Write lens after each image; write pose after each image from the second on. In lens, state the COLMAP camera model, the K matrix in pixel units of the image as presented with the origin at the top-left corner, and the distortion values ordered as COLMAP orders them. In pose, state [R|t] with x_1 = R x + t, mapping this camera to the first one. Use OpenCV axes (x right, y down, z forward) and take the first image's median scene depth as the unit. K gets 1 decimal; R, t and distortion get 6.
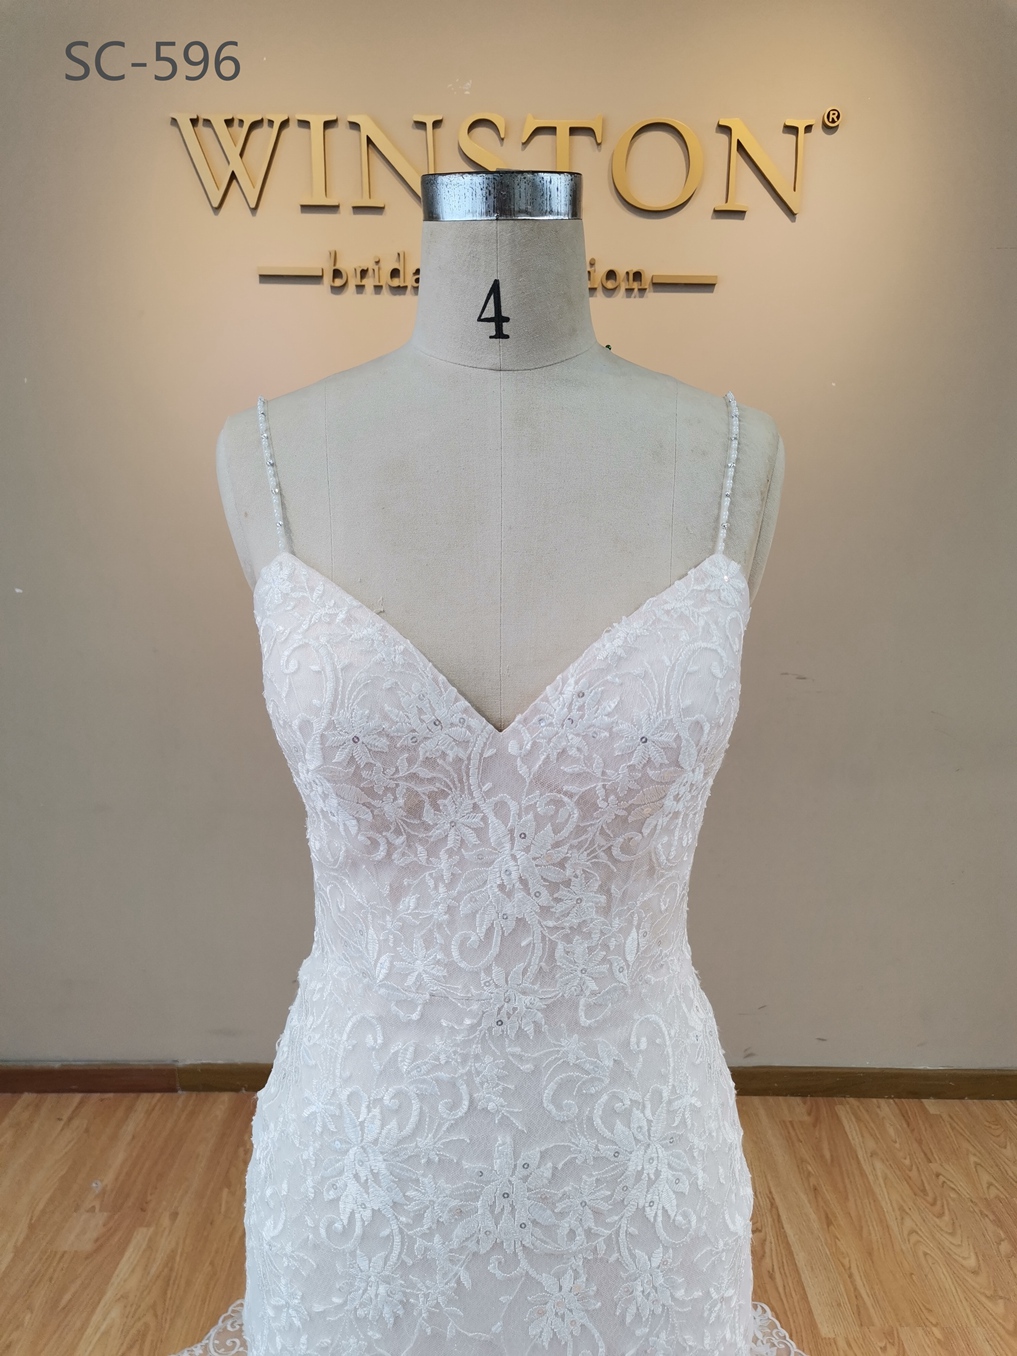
lens RADIAL K [[1011.0, 0, 524.9], [0, 1011.0, 661.8], [0, 0, 1]] dist [0.007105, -0.005354]
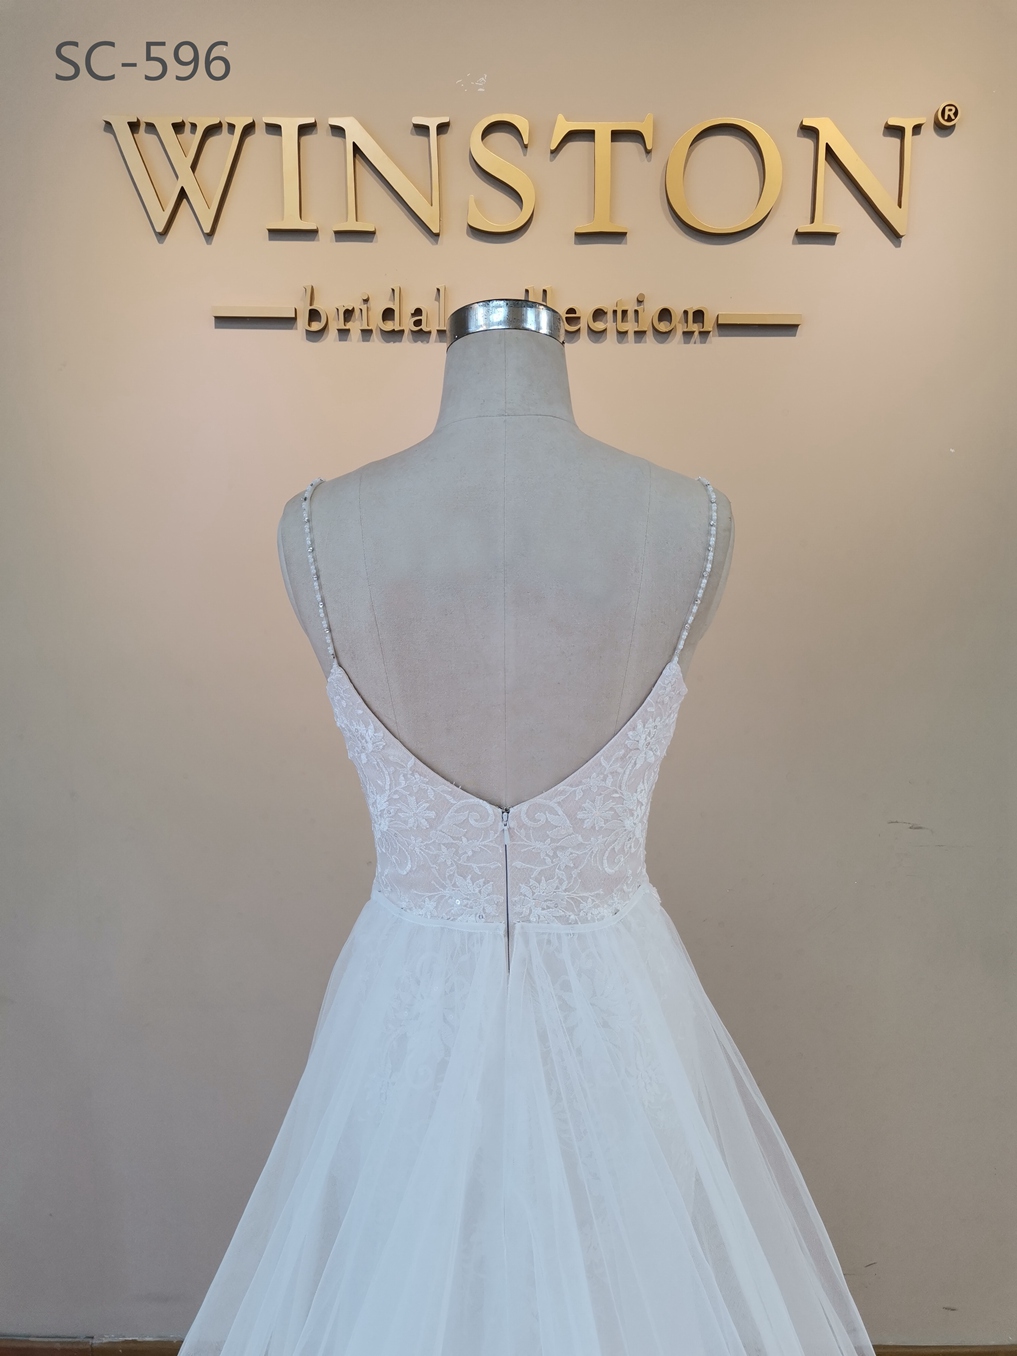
lens RADIAL K [[1011.0, 0, 517.8], [0, 1011.0, 672.2], [0, 0, 1]] dist [0.007105, -0.005354]
pose [[0.999890, -0.002531, -0.014625, -0.097891], [0.001314, 0.996581, -0.082609, -0.361291], [0.014784, 0.082580, 0.996475, 1.507739]]
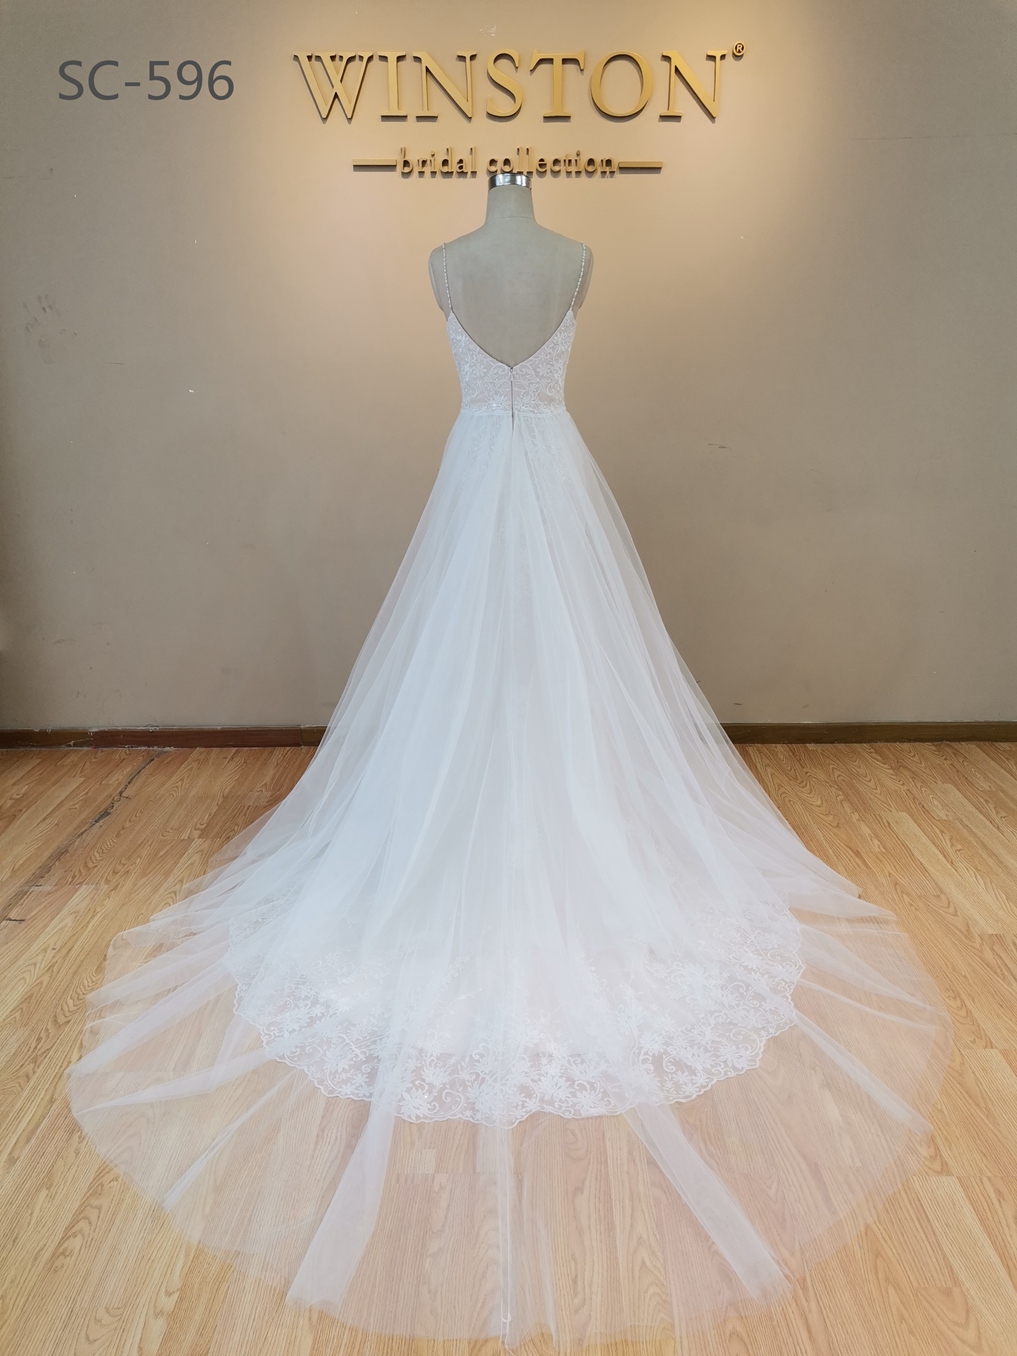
lens RADIAL K [[1011.0, 0, 520.1], [0, 1011.0, 677.3], [0, 0, 1]] dist [0.007105, -0.005354]
pose [[0.999914, -0.008509, -0.010018, -0.065616], [0.009394, 0.995718, 0.091962, 0.839165], [0.009192, -0.092048, 0.995712, -1.944759]]
